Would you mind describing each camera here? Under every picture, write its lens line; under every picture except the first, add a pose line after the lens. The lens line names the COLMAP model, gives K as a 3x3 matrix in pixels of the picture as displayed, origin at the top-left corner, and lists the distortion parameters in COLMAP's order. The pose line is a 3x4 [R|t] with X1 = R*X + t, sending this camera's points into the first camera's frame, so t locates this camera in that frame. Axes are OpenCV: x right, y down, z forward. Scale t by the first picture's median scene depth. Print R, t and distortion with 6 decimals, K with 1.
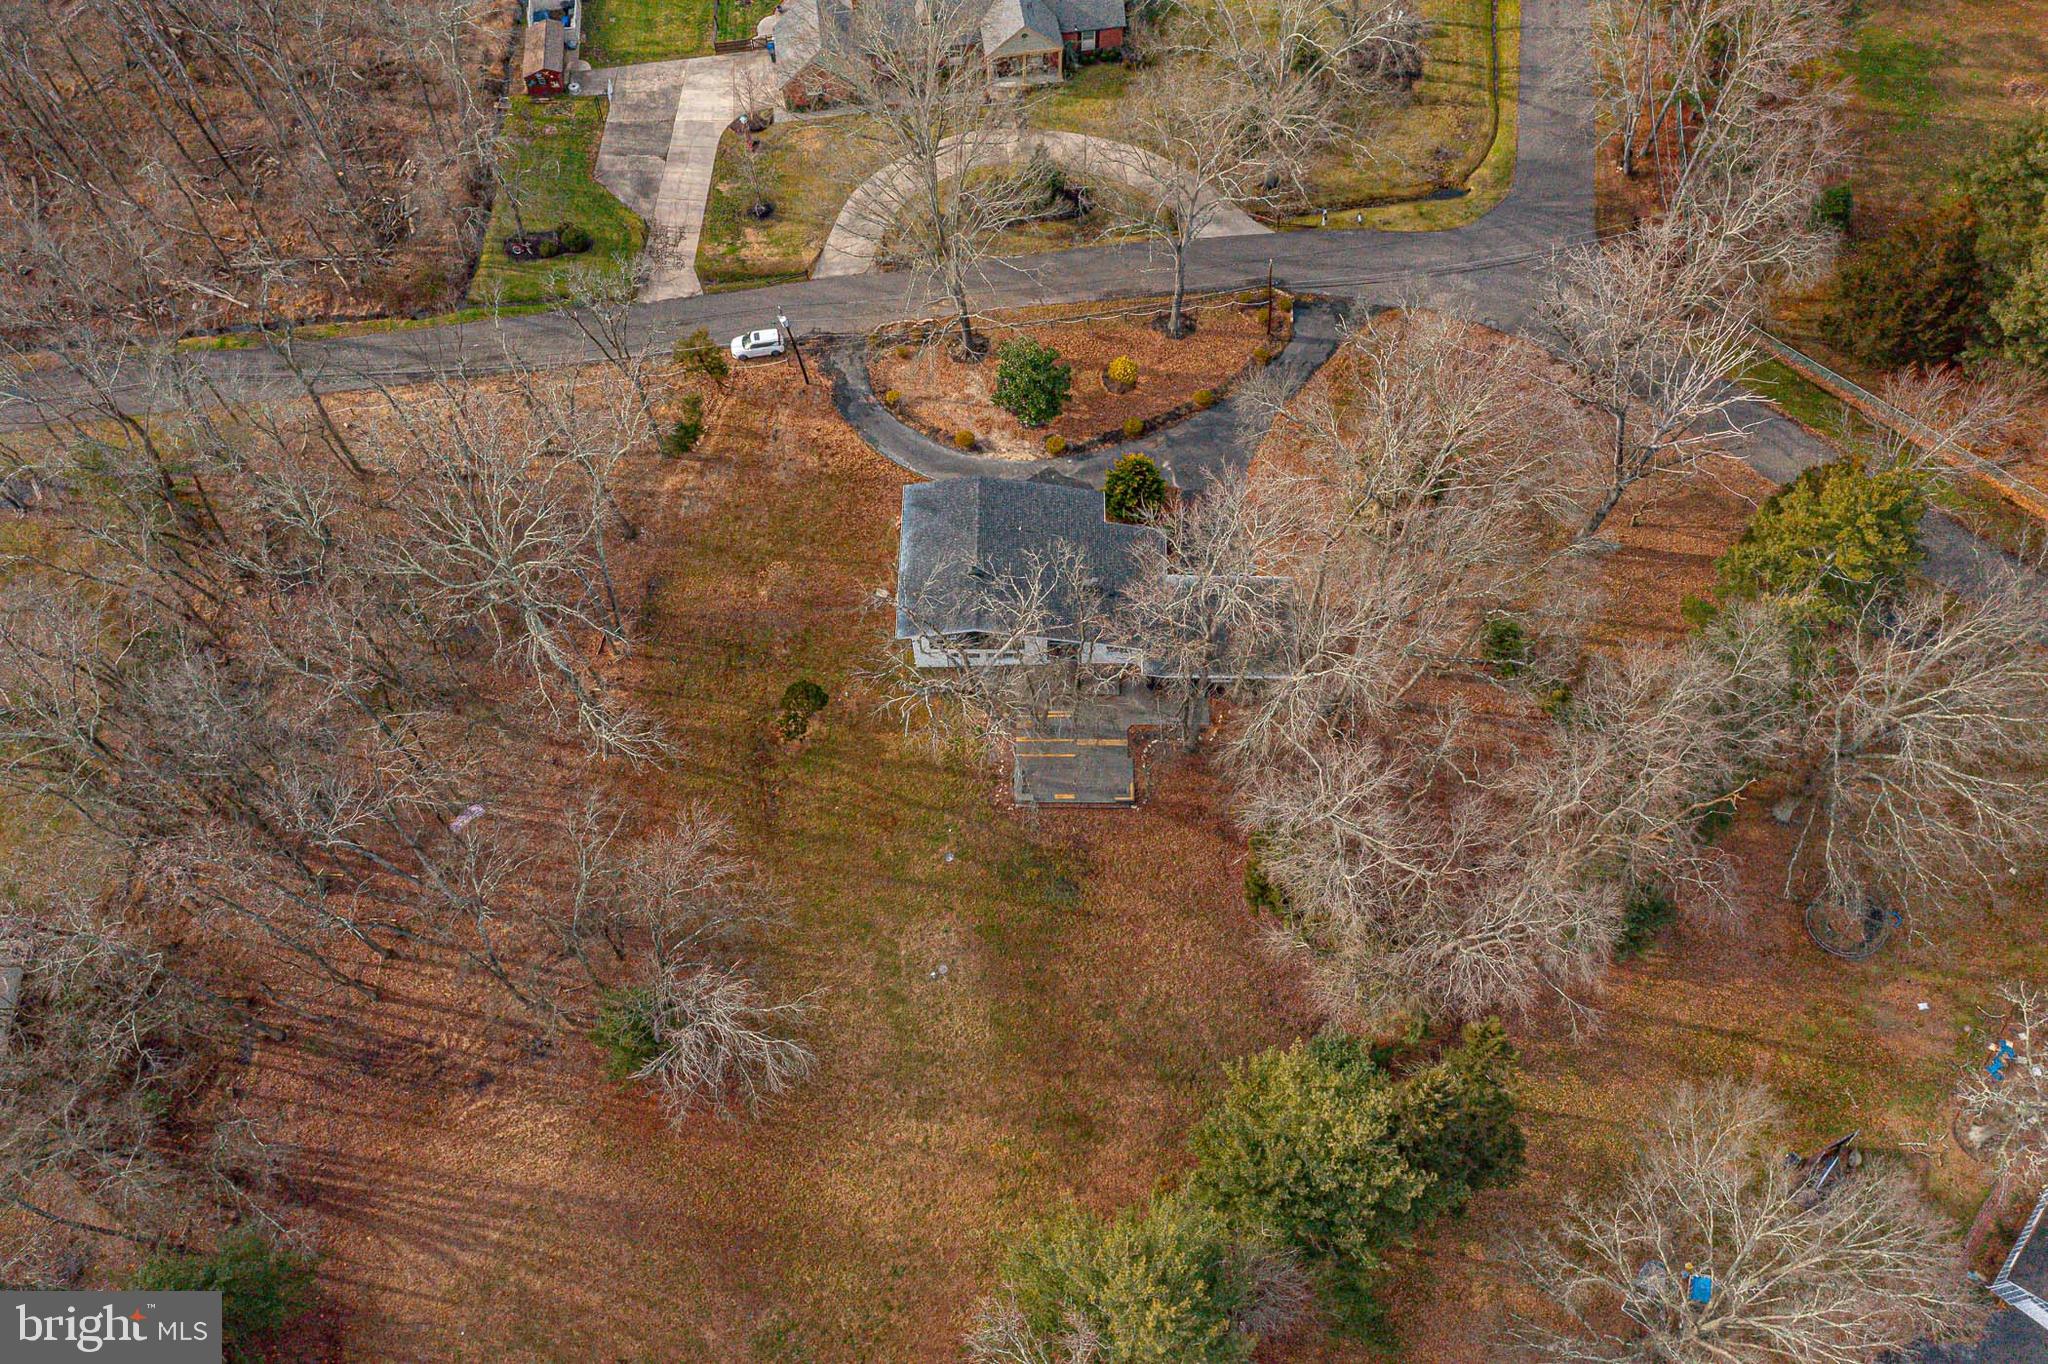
lens RADIAL K [[1621.3, 0, 1026.5], [0, 1621.3, 660.4], [0, 0, 1]] dist [0.006402, 0.003515]
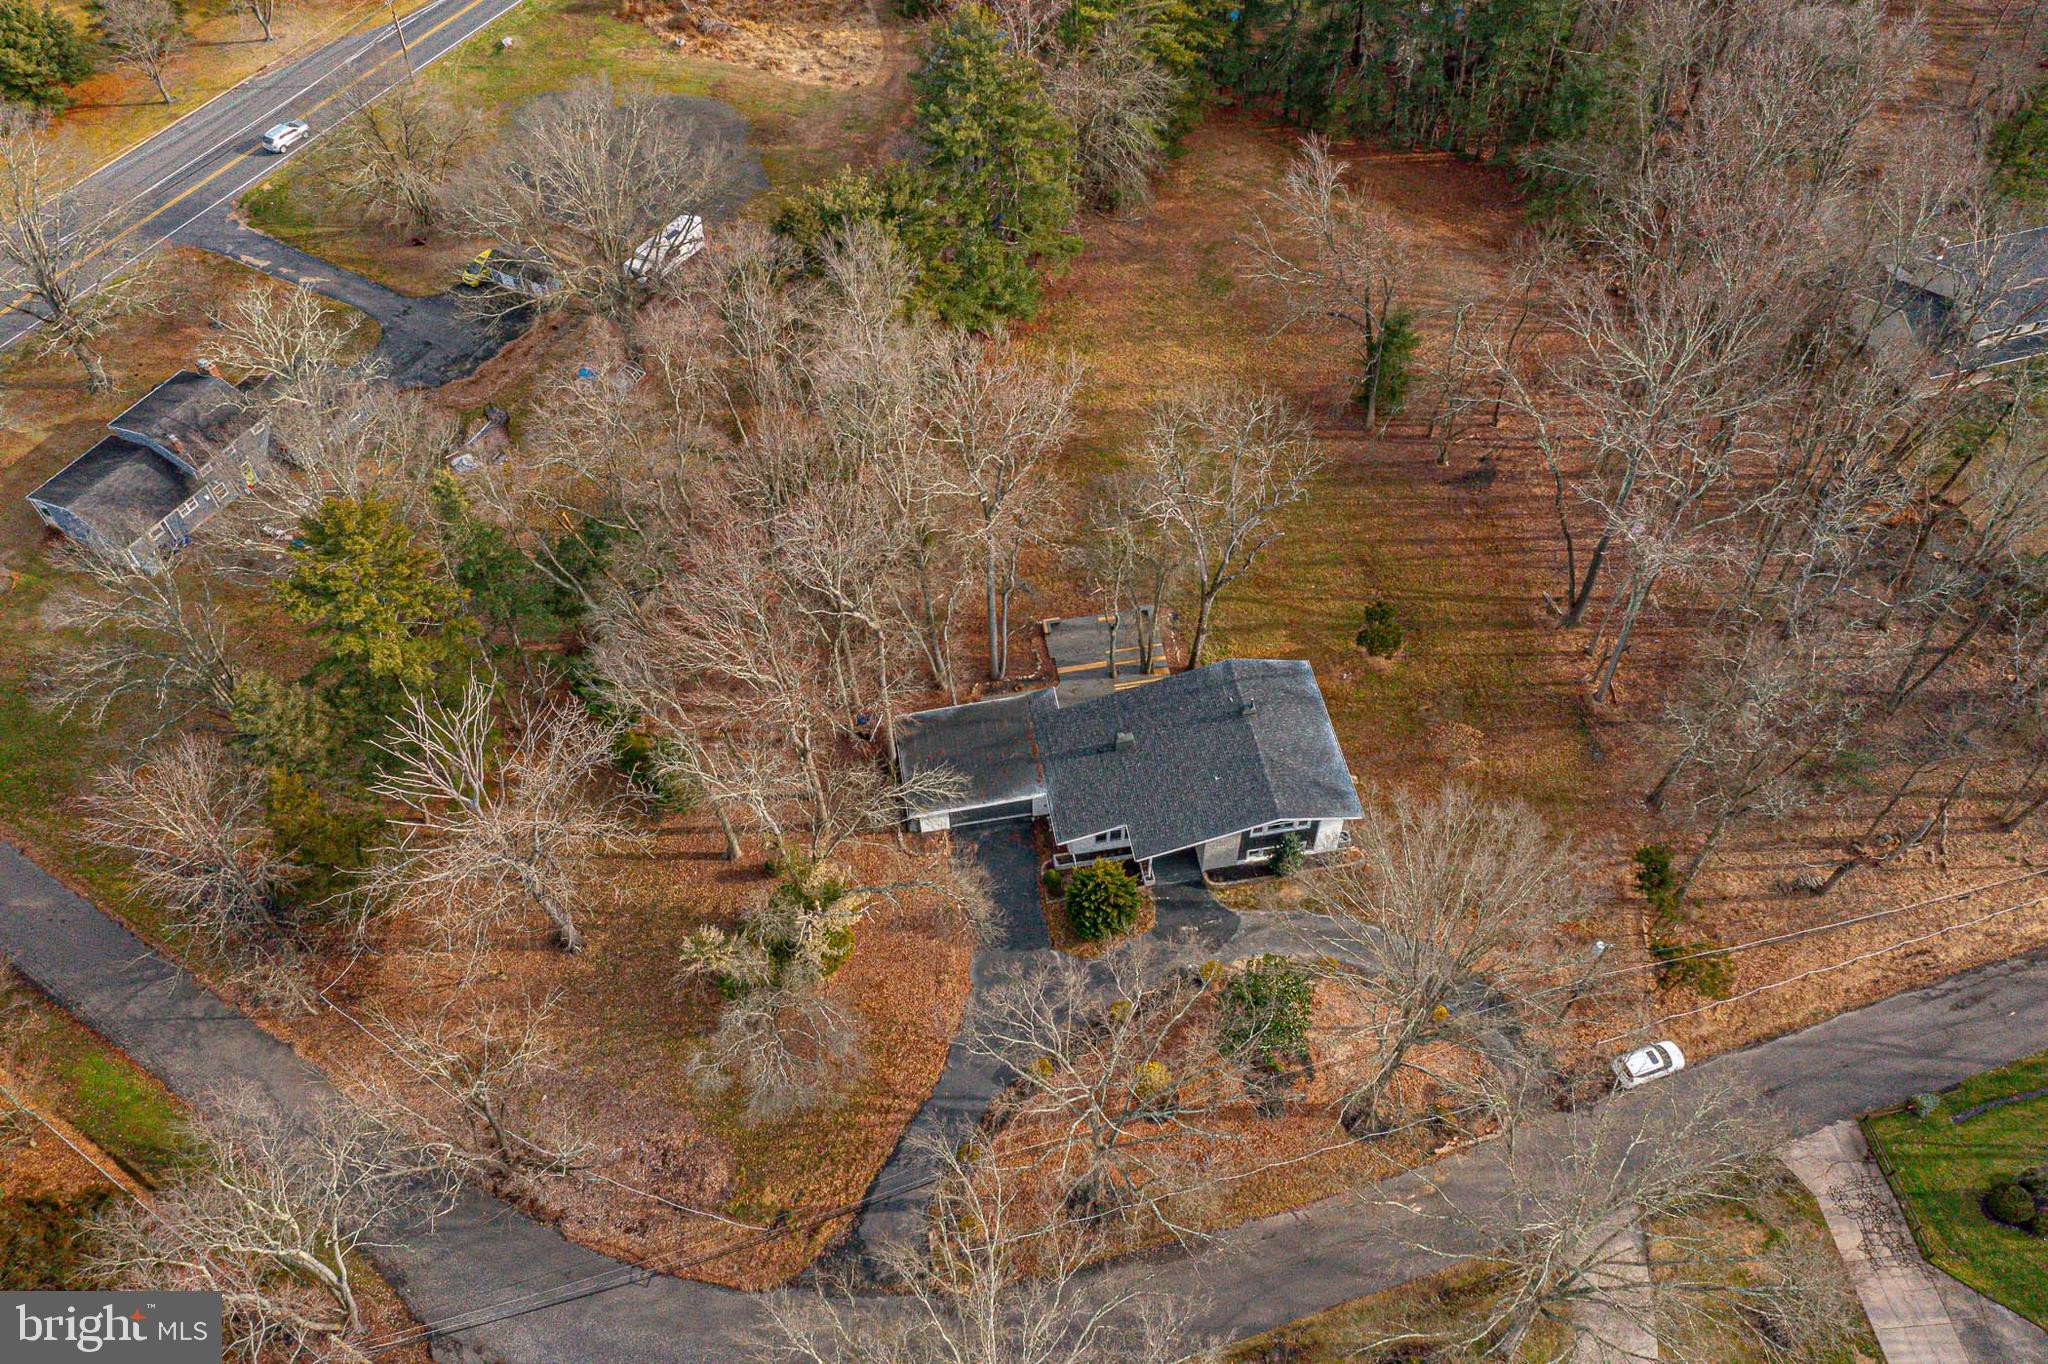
lens RADIAL K [[1621.3, 0, 1018.6], [0, 1621.3, 686.2], [0, 0, 1]] dist [0.006402, 0.003515]
pose [[-0.983962, 0.157550, -0.083645, 0.155191], [-0.139801, -0.389885, 0.910190, -0.787300], [0.110789, 0.907286, 0.405658, 0.537025]]
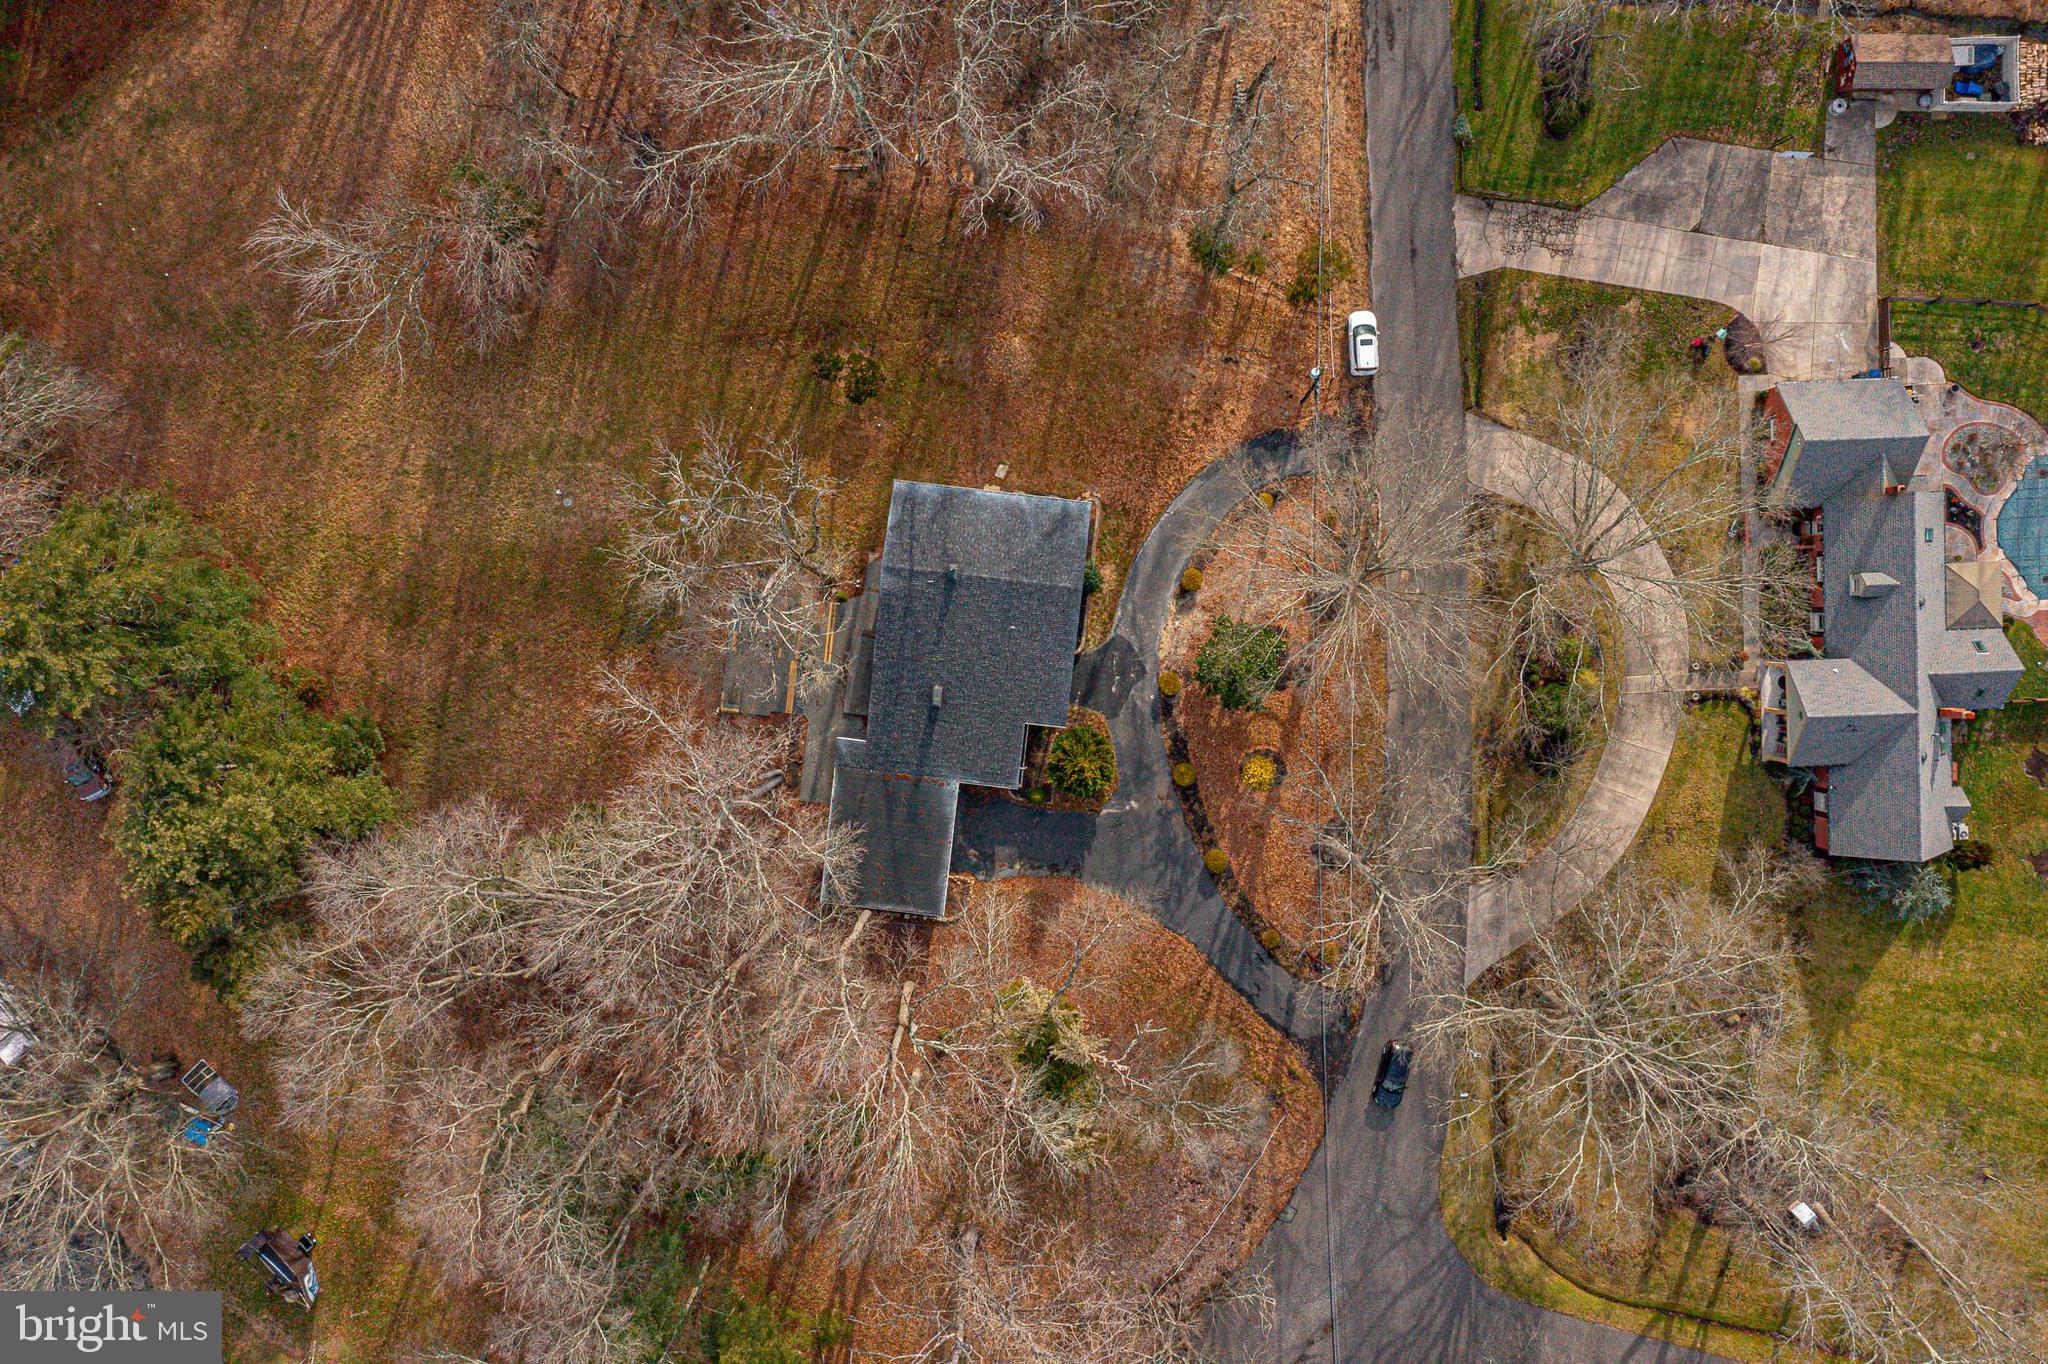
lens RADIAL K [[1621.3, 0, 1034.7], [0, 1621.3, 678.2], [0, 0, 1]] dist [0.006402, 0.003515]
pose [[-0.106528, 0.992777, 0.055183, -0.024717], [-0.871739, -0.119946, 0.475062, -0.481261], [0.478249, 0.002502, 0.878220, 0.200277]]
